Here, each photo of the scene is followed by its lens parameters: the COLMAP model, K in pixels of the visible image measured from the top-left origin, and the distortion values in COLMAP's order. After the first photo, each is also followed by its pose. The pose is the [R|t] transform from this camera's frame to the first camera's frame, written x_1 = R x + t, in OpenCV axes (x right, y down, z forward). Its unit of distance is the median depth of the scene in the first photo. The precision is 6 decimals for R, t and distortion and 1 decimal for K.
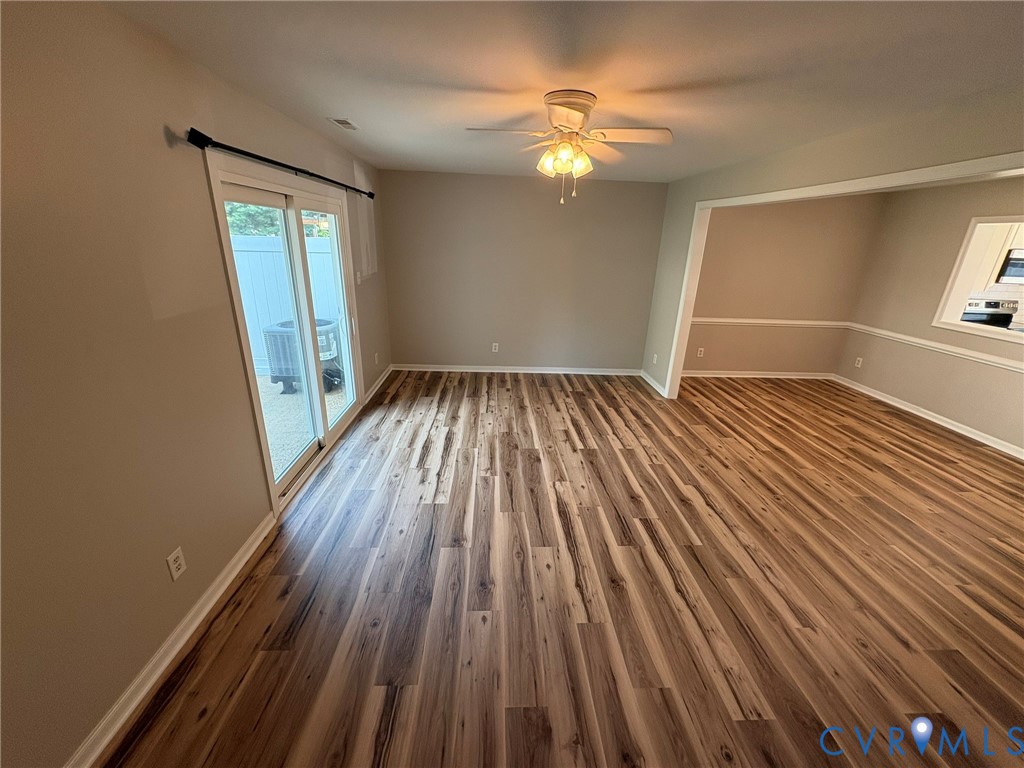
lens RADIAL K [[408.8, 0, 512.5], [0, 408.8, 383.1], [0, 0, 1]] dist [0.001120, 0.000179]
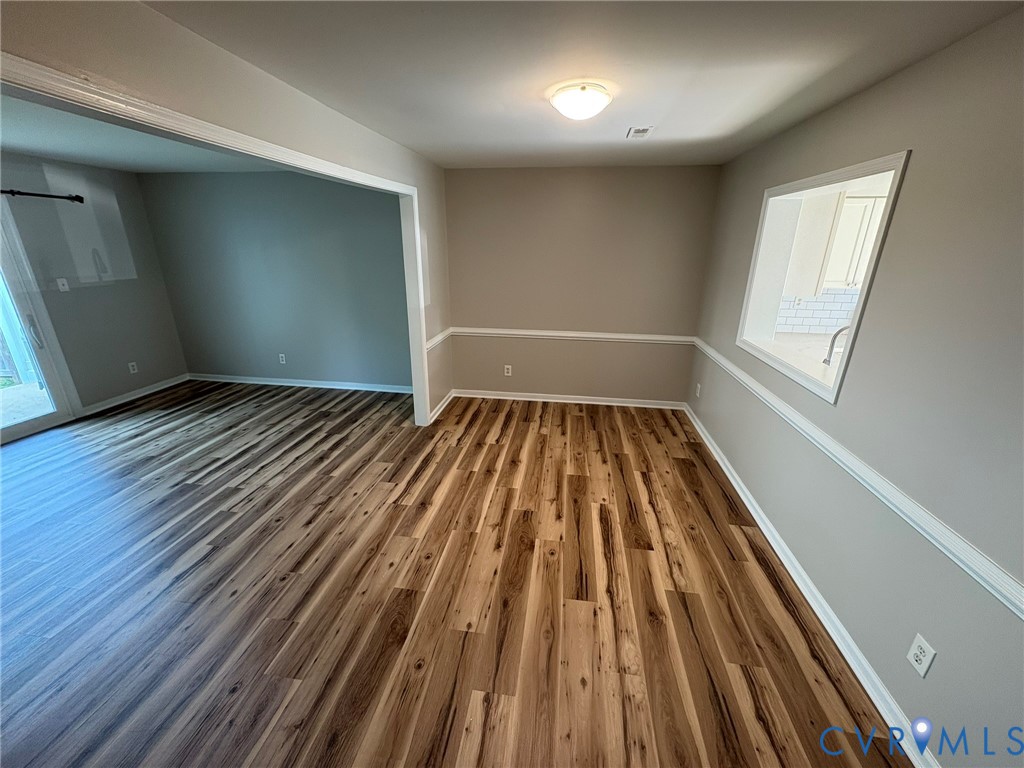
lens RADIAL K [[408.8, 0, 513.6], [0, 408.8, 382.4], [0, 0, 1]] dist [0.001120, 0.000179]
pose [[0.981670, 0.034910, -0.187363, 0.876868], [-0.038174, 0.999175, -0.013836, -0.055682], [0.186725, 0.020734, 0.982193, 0.258685]]
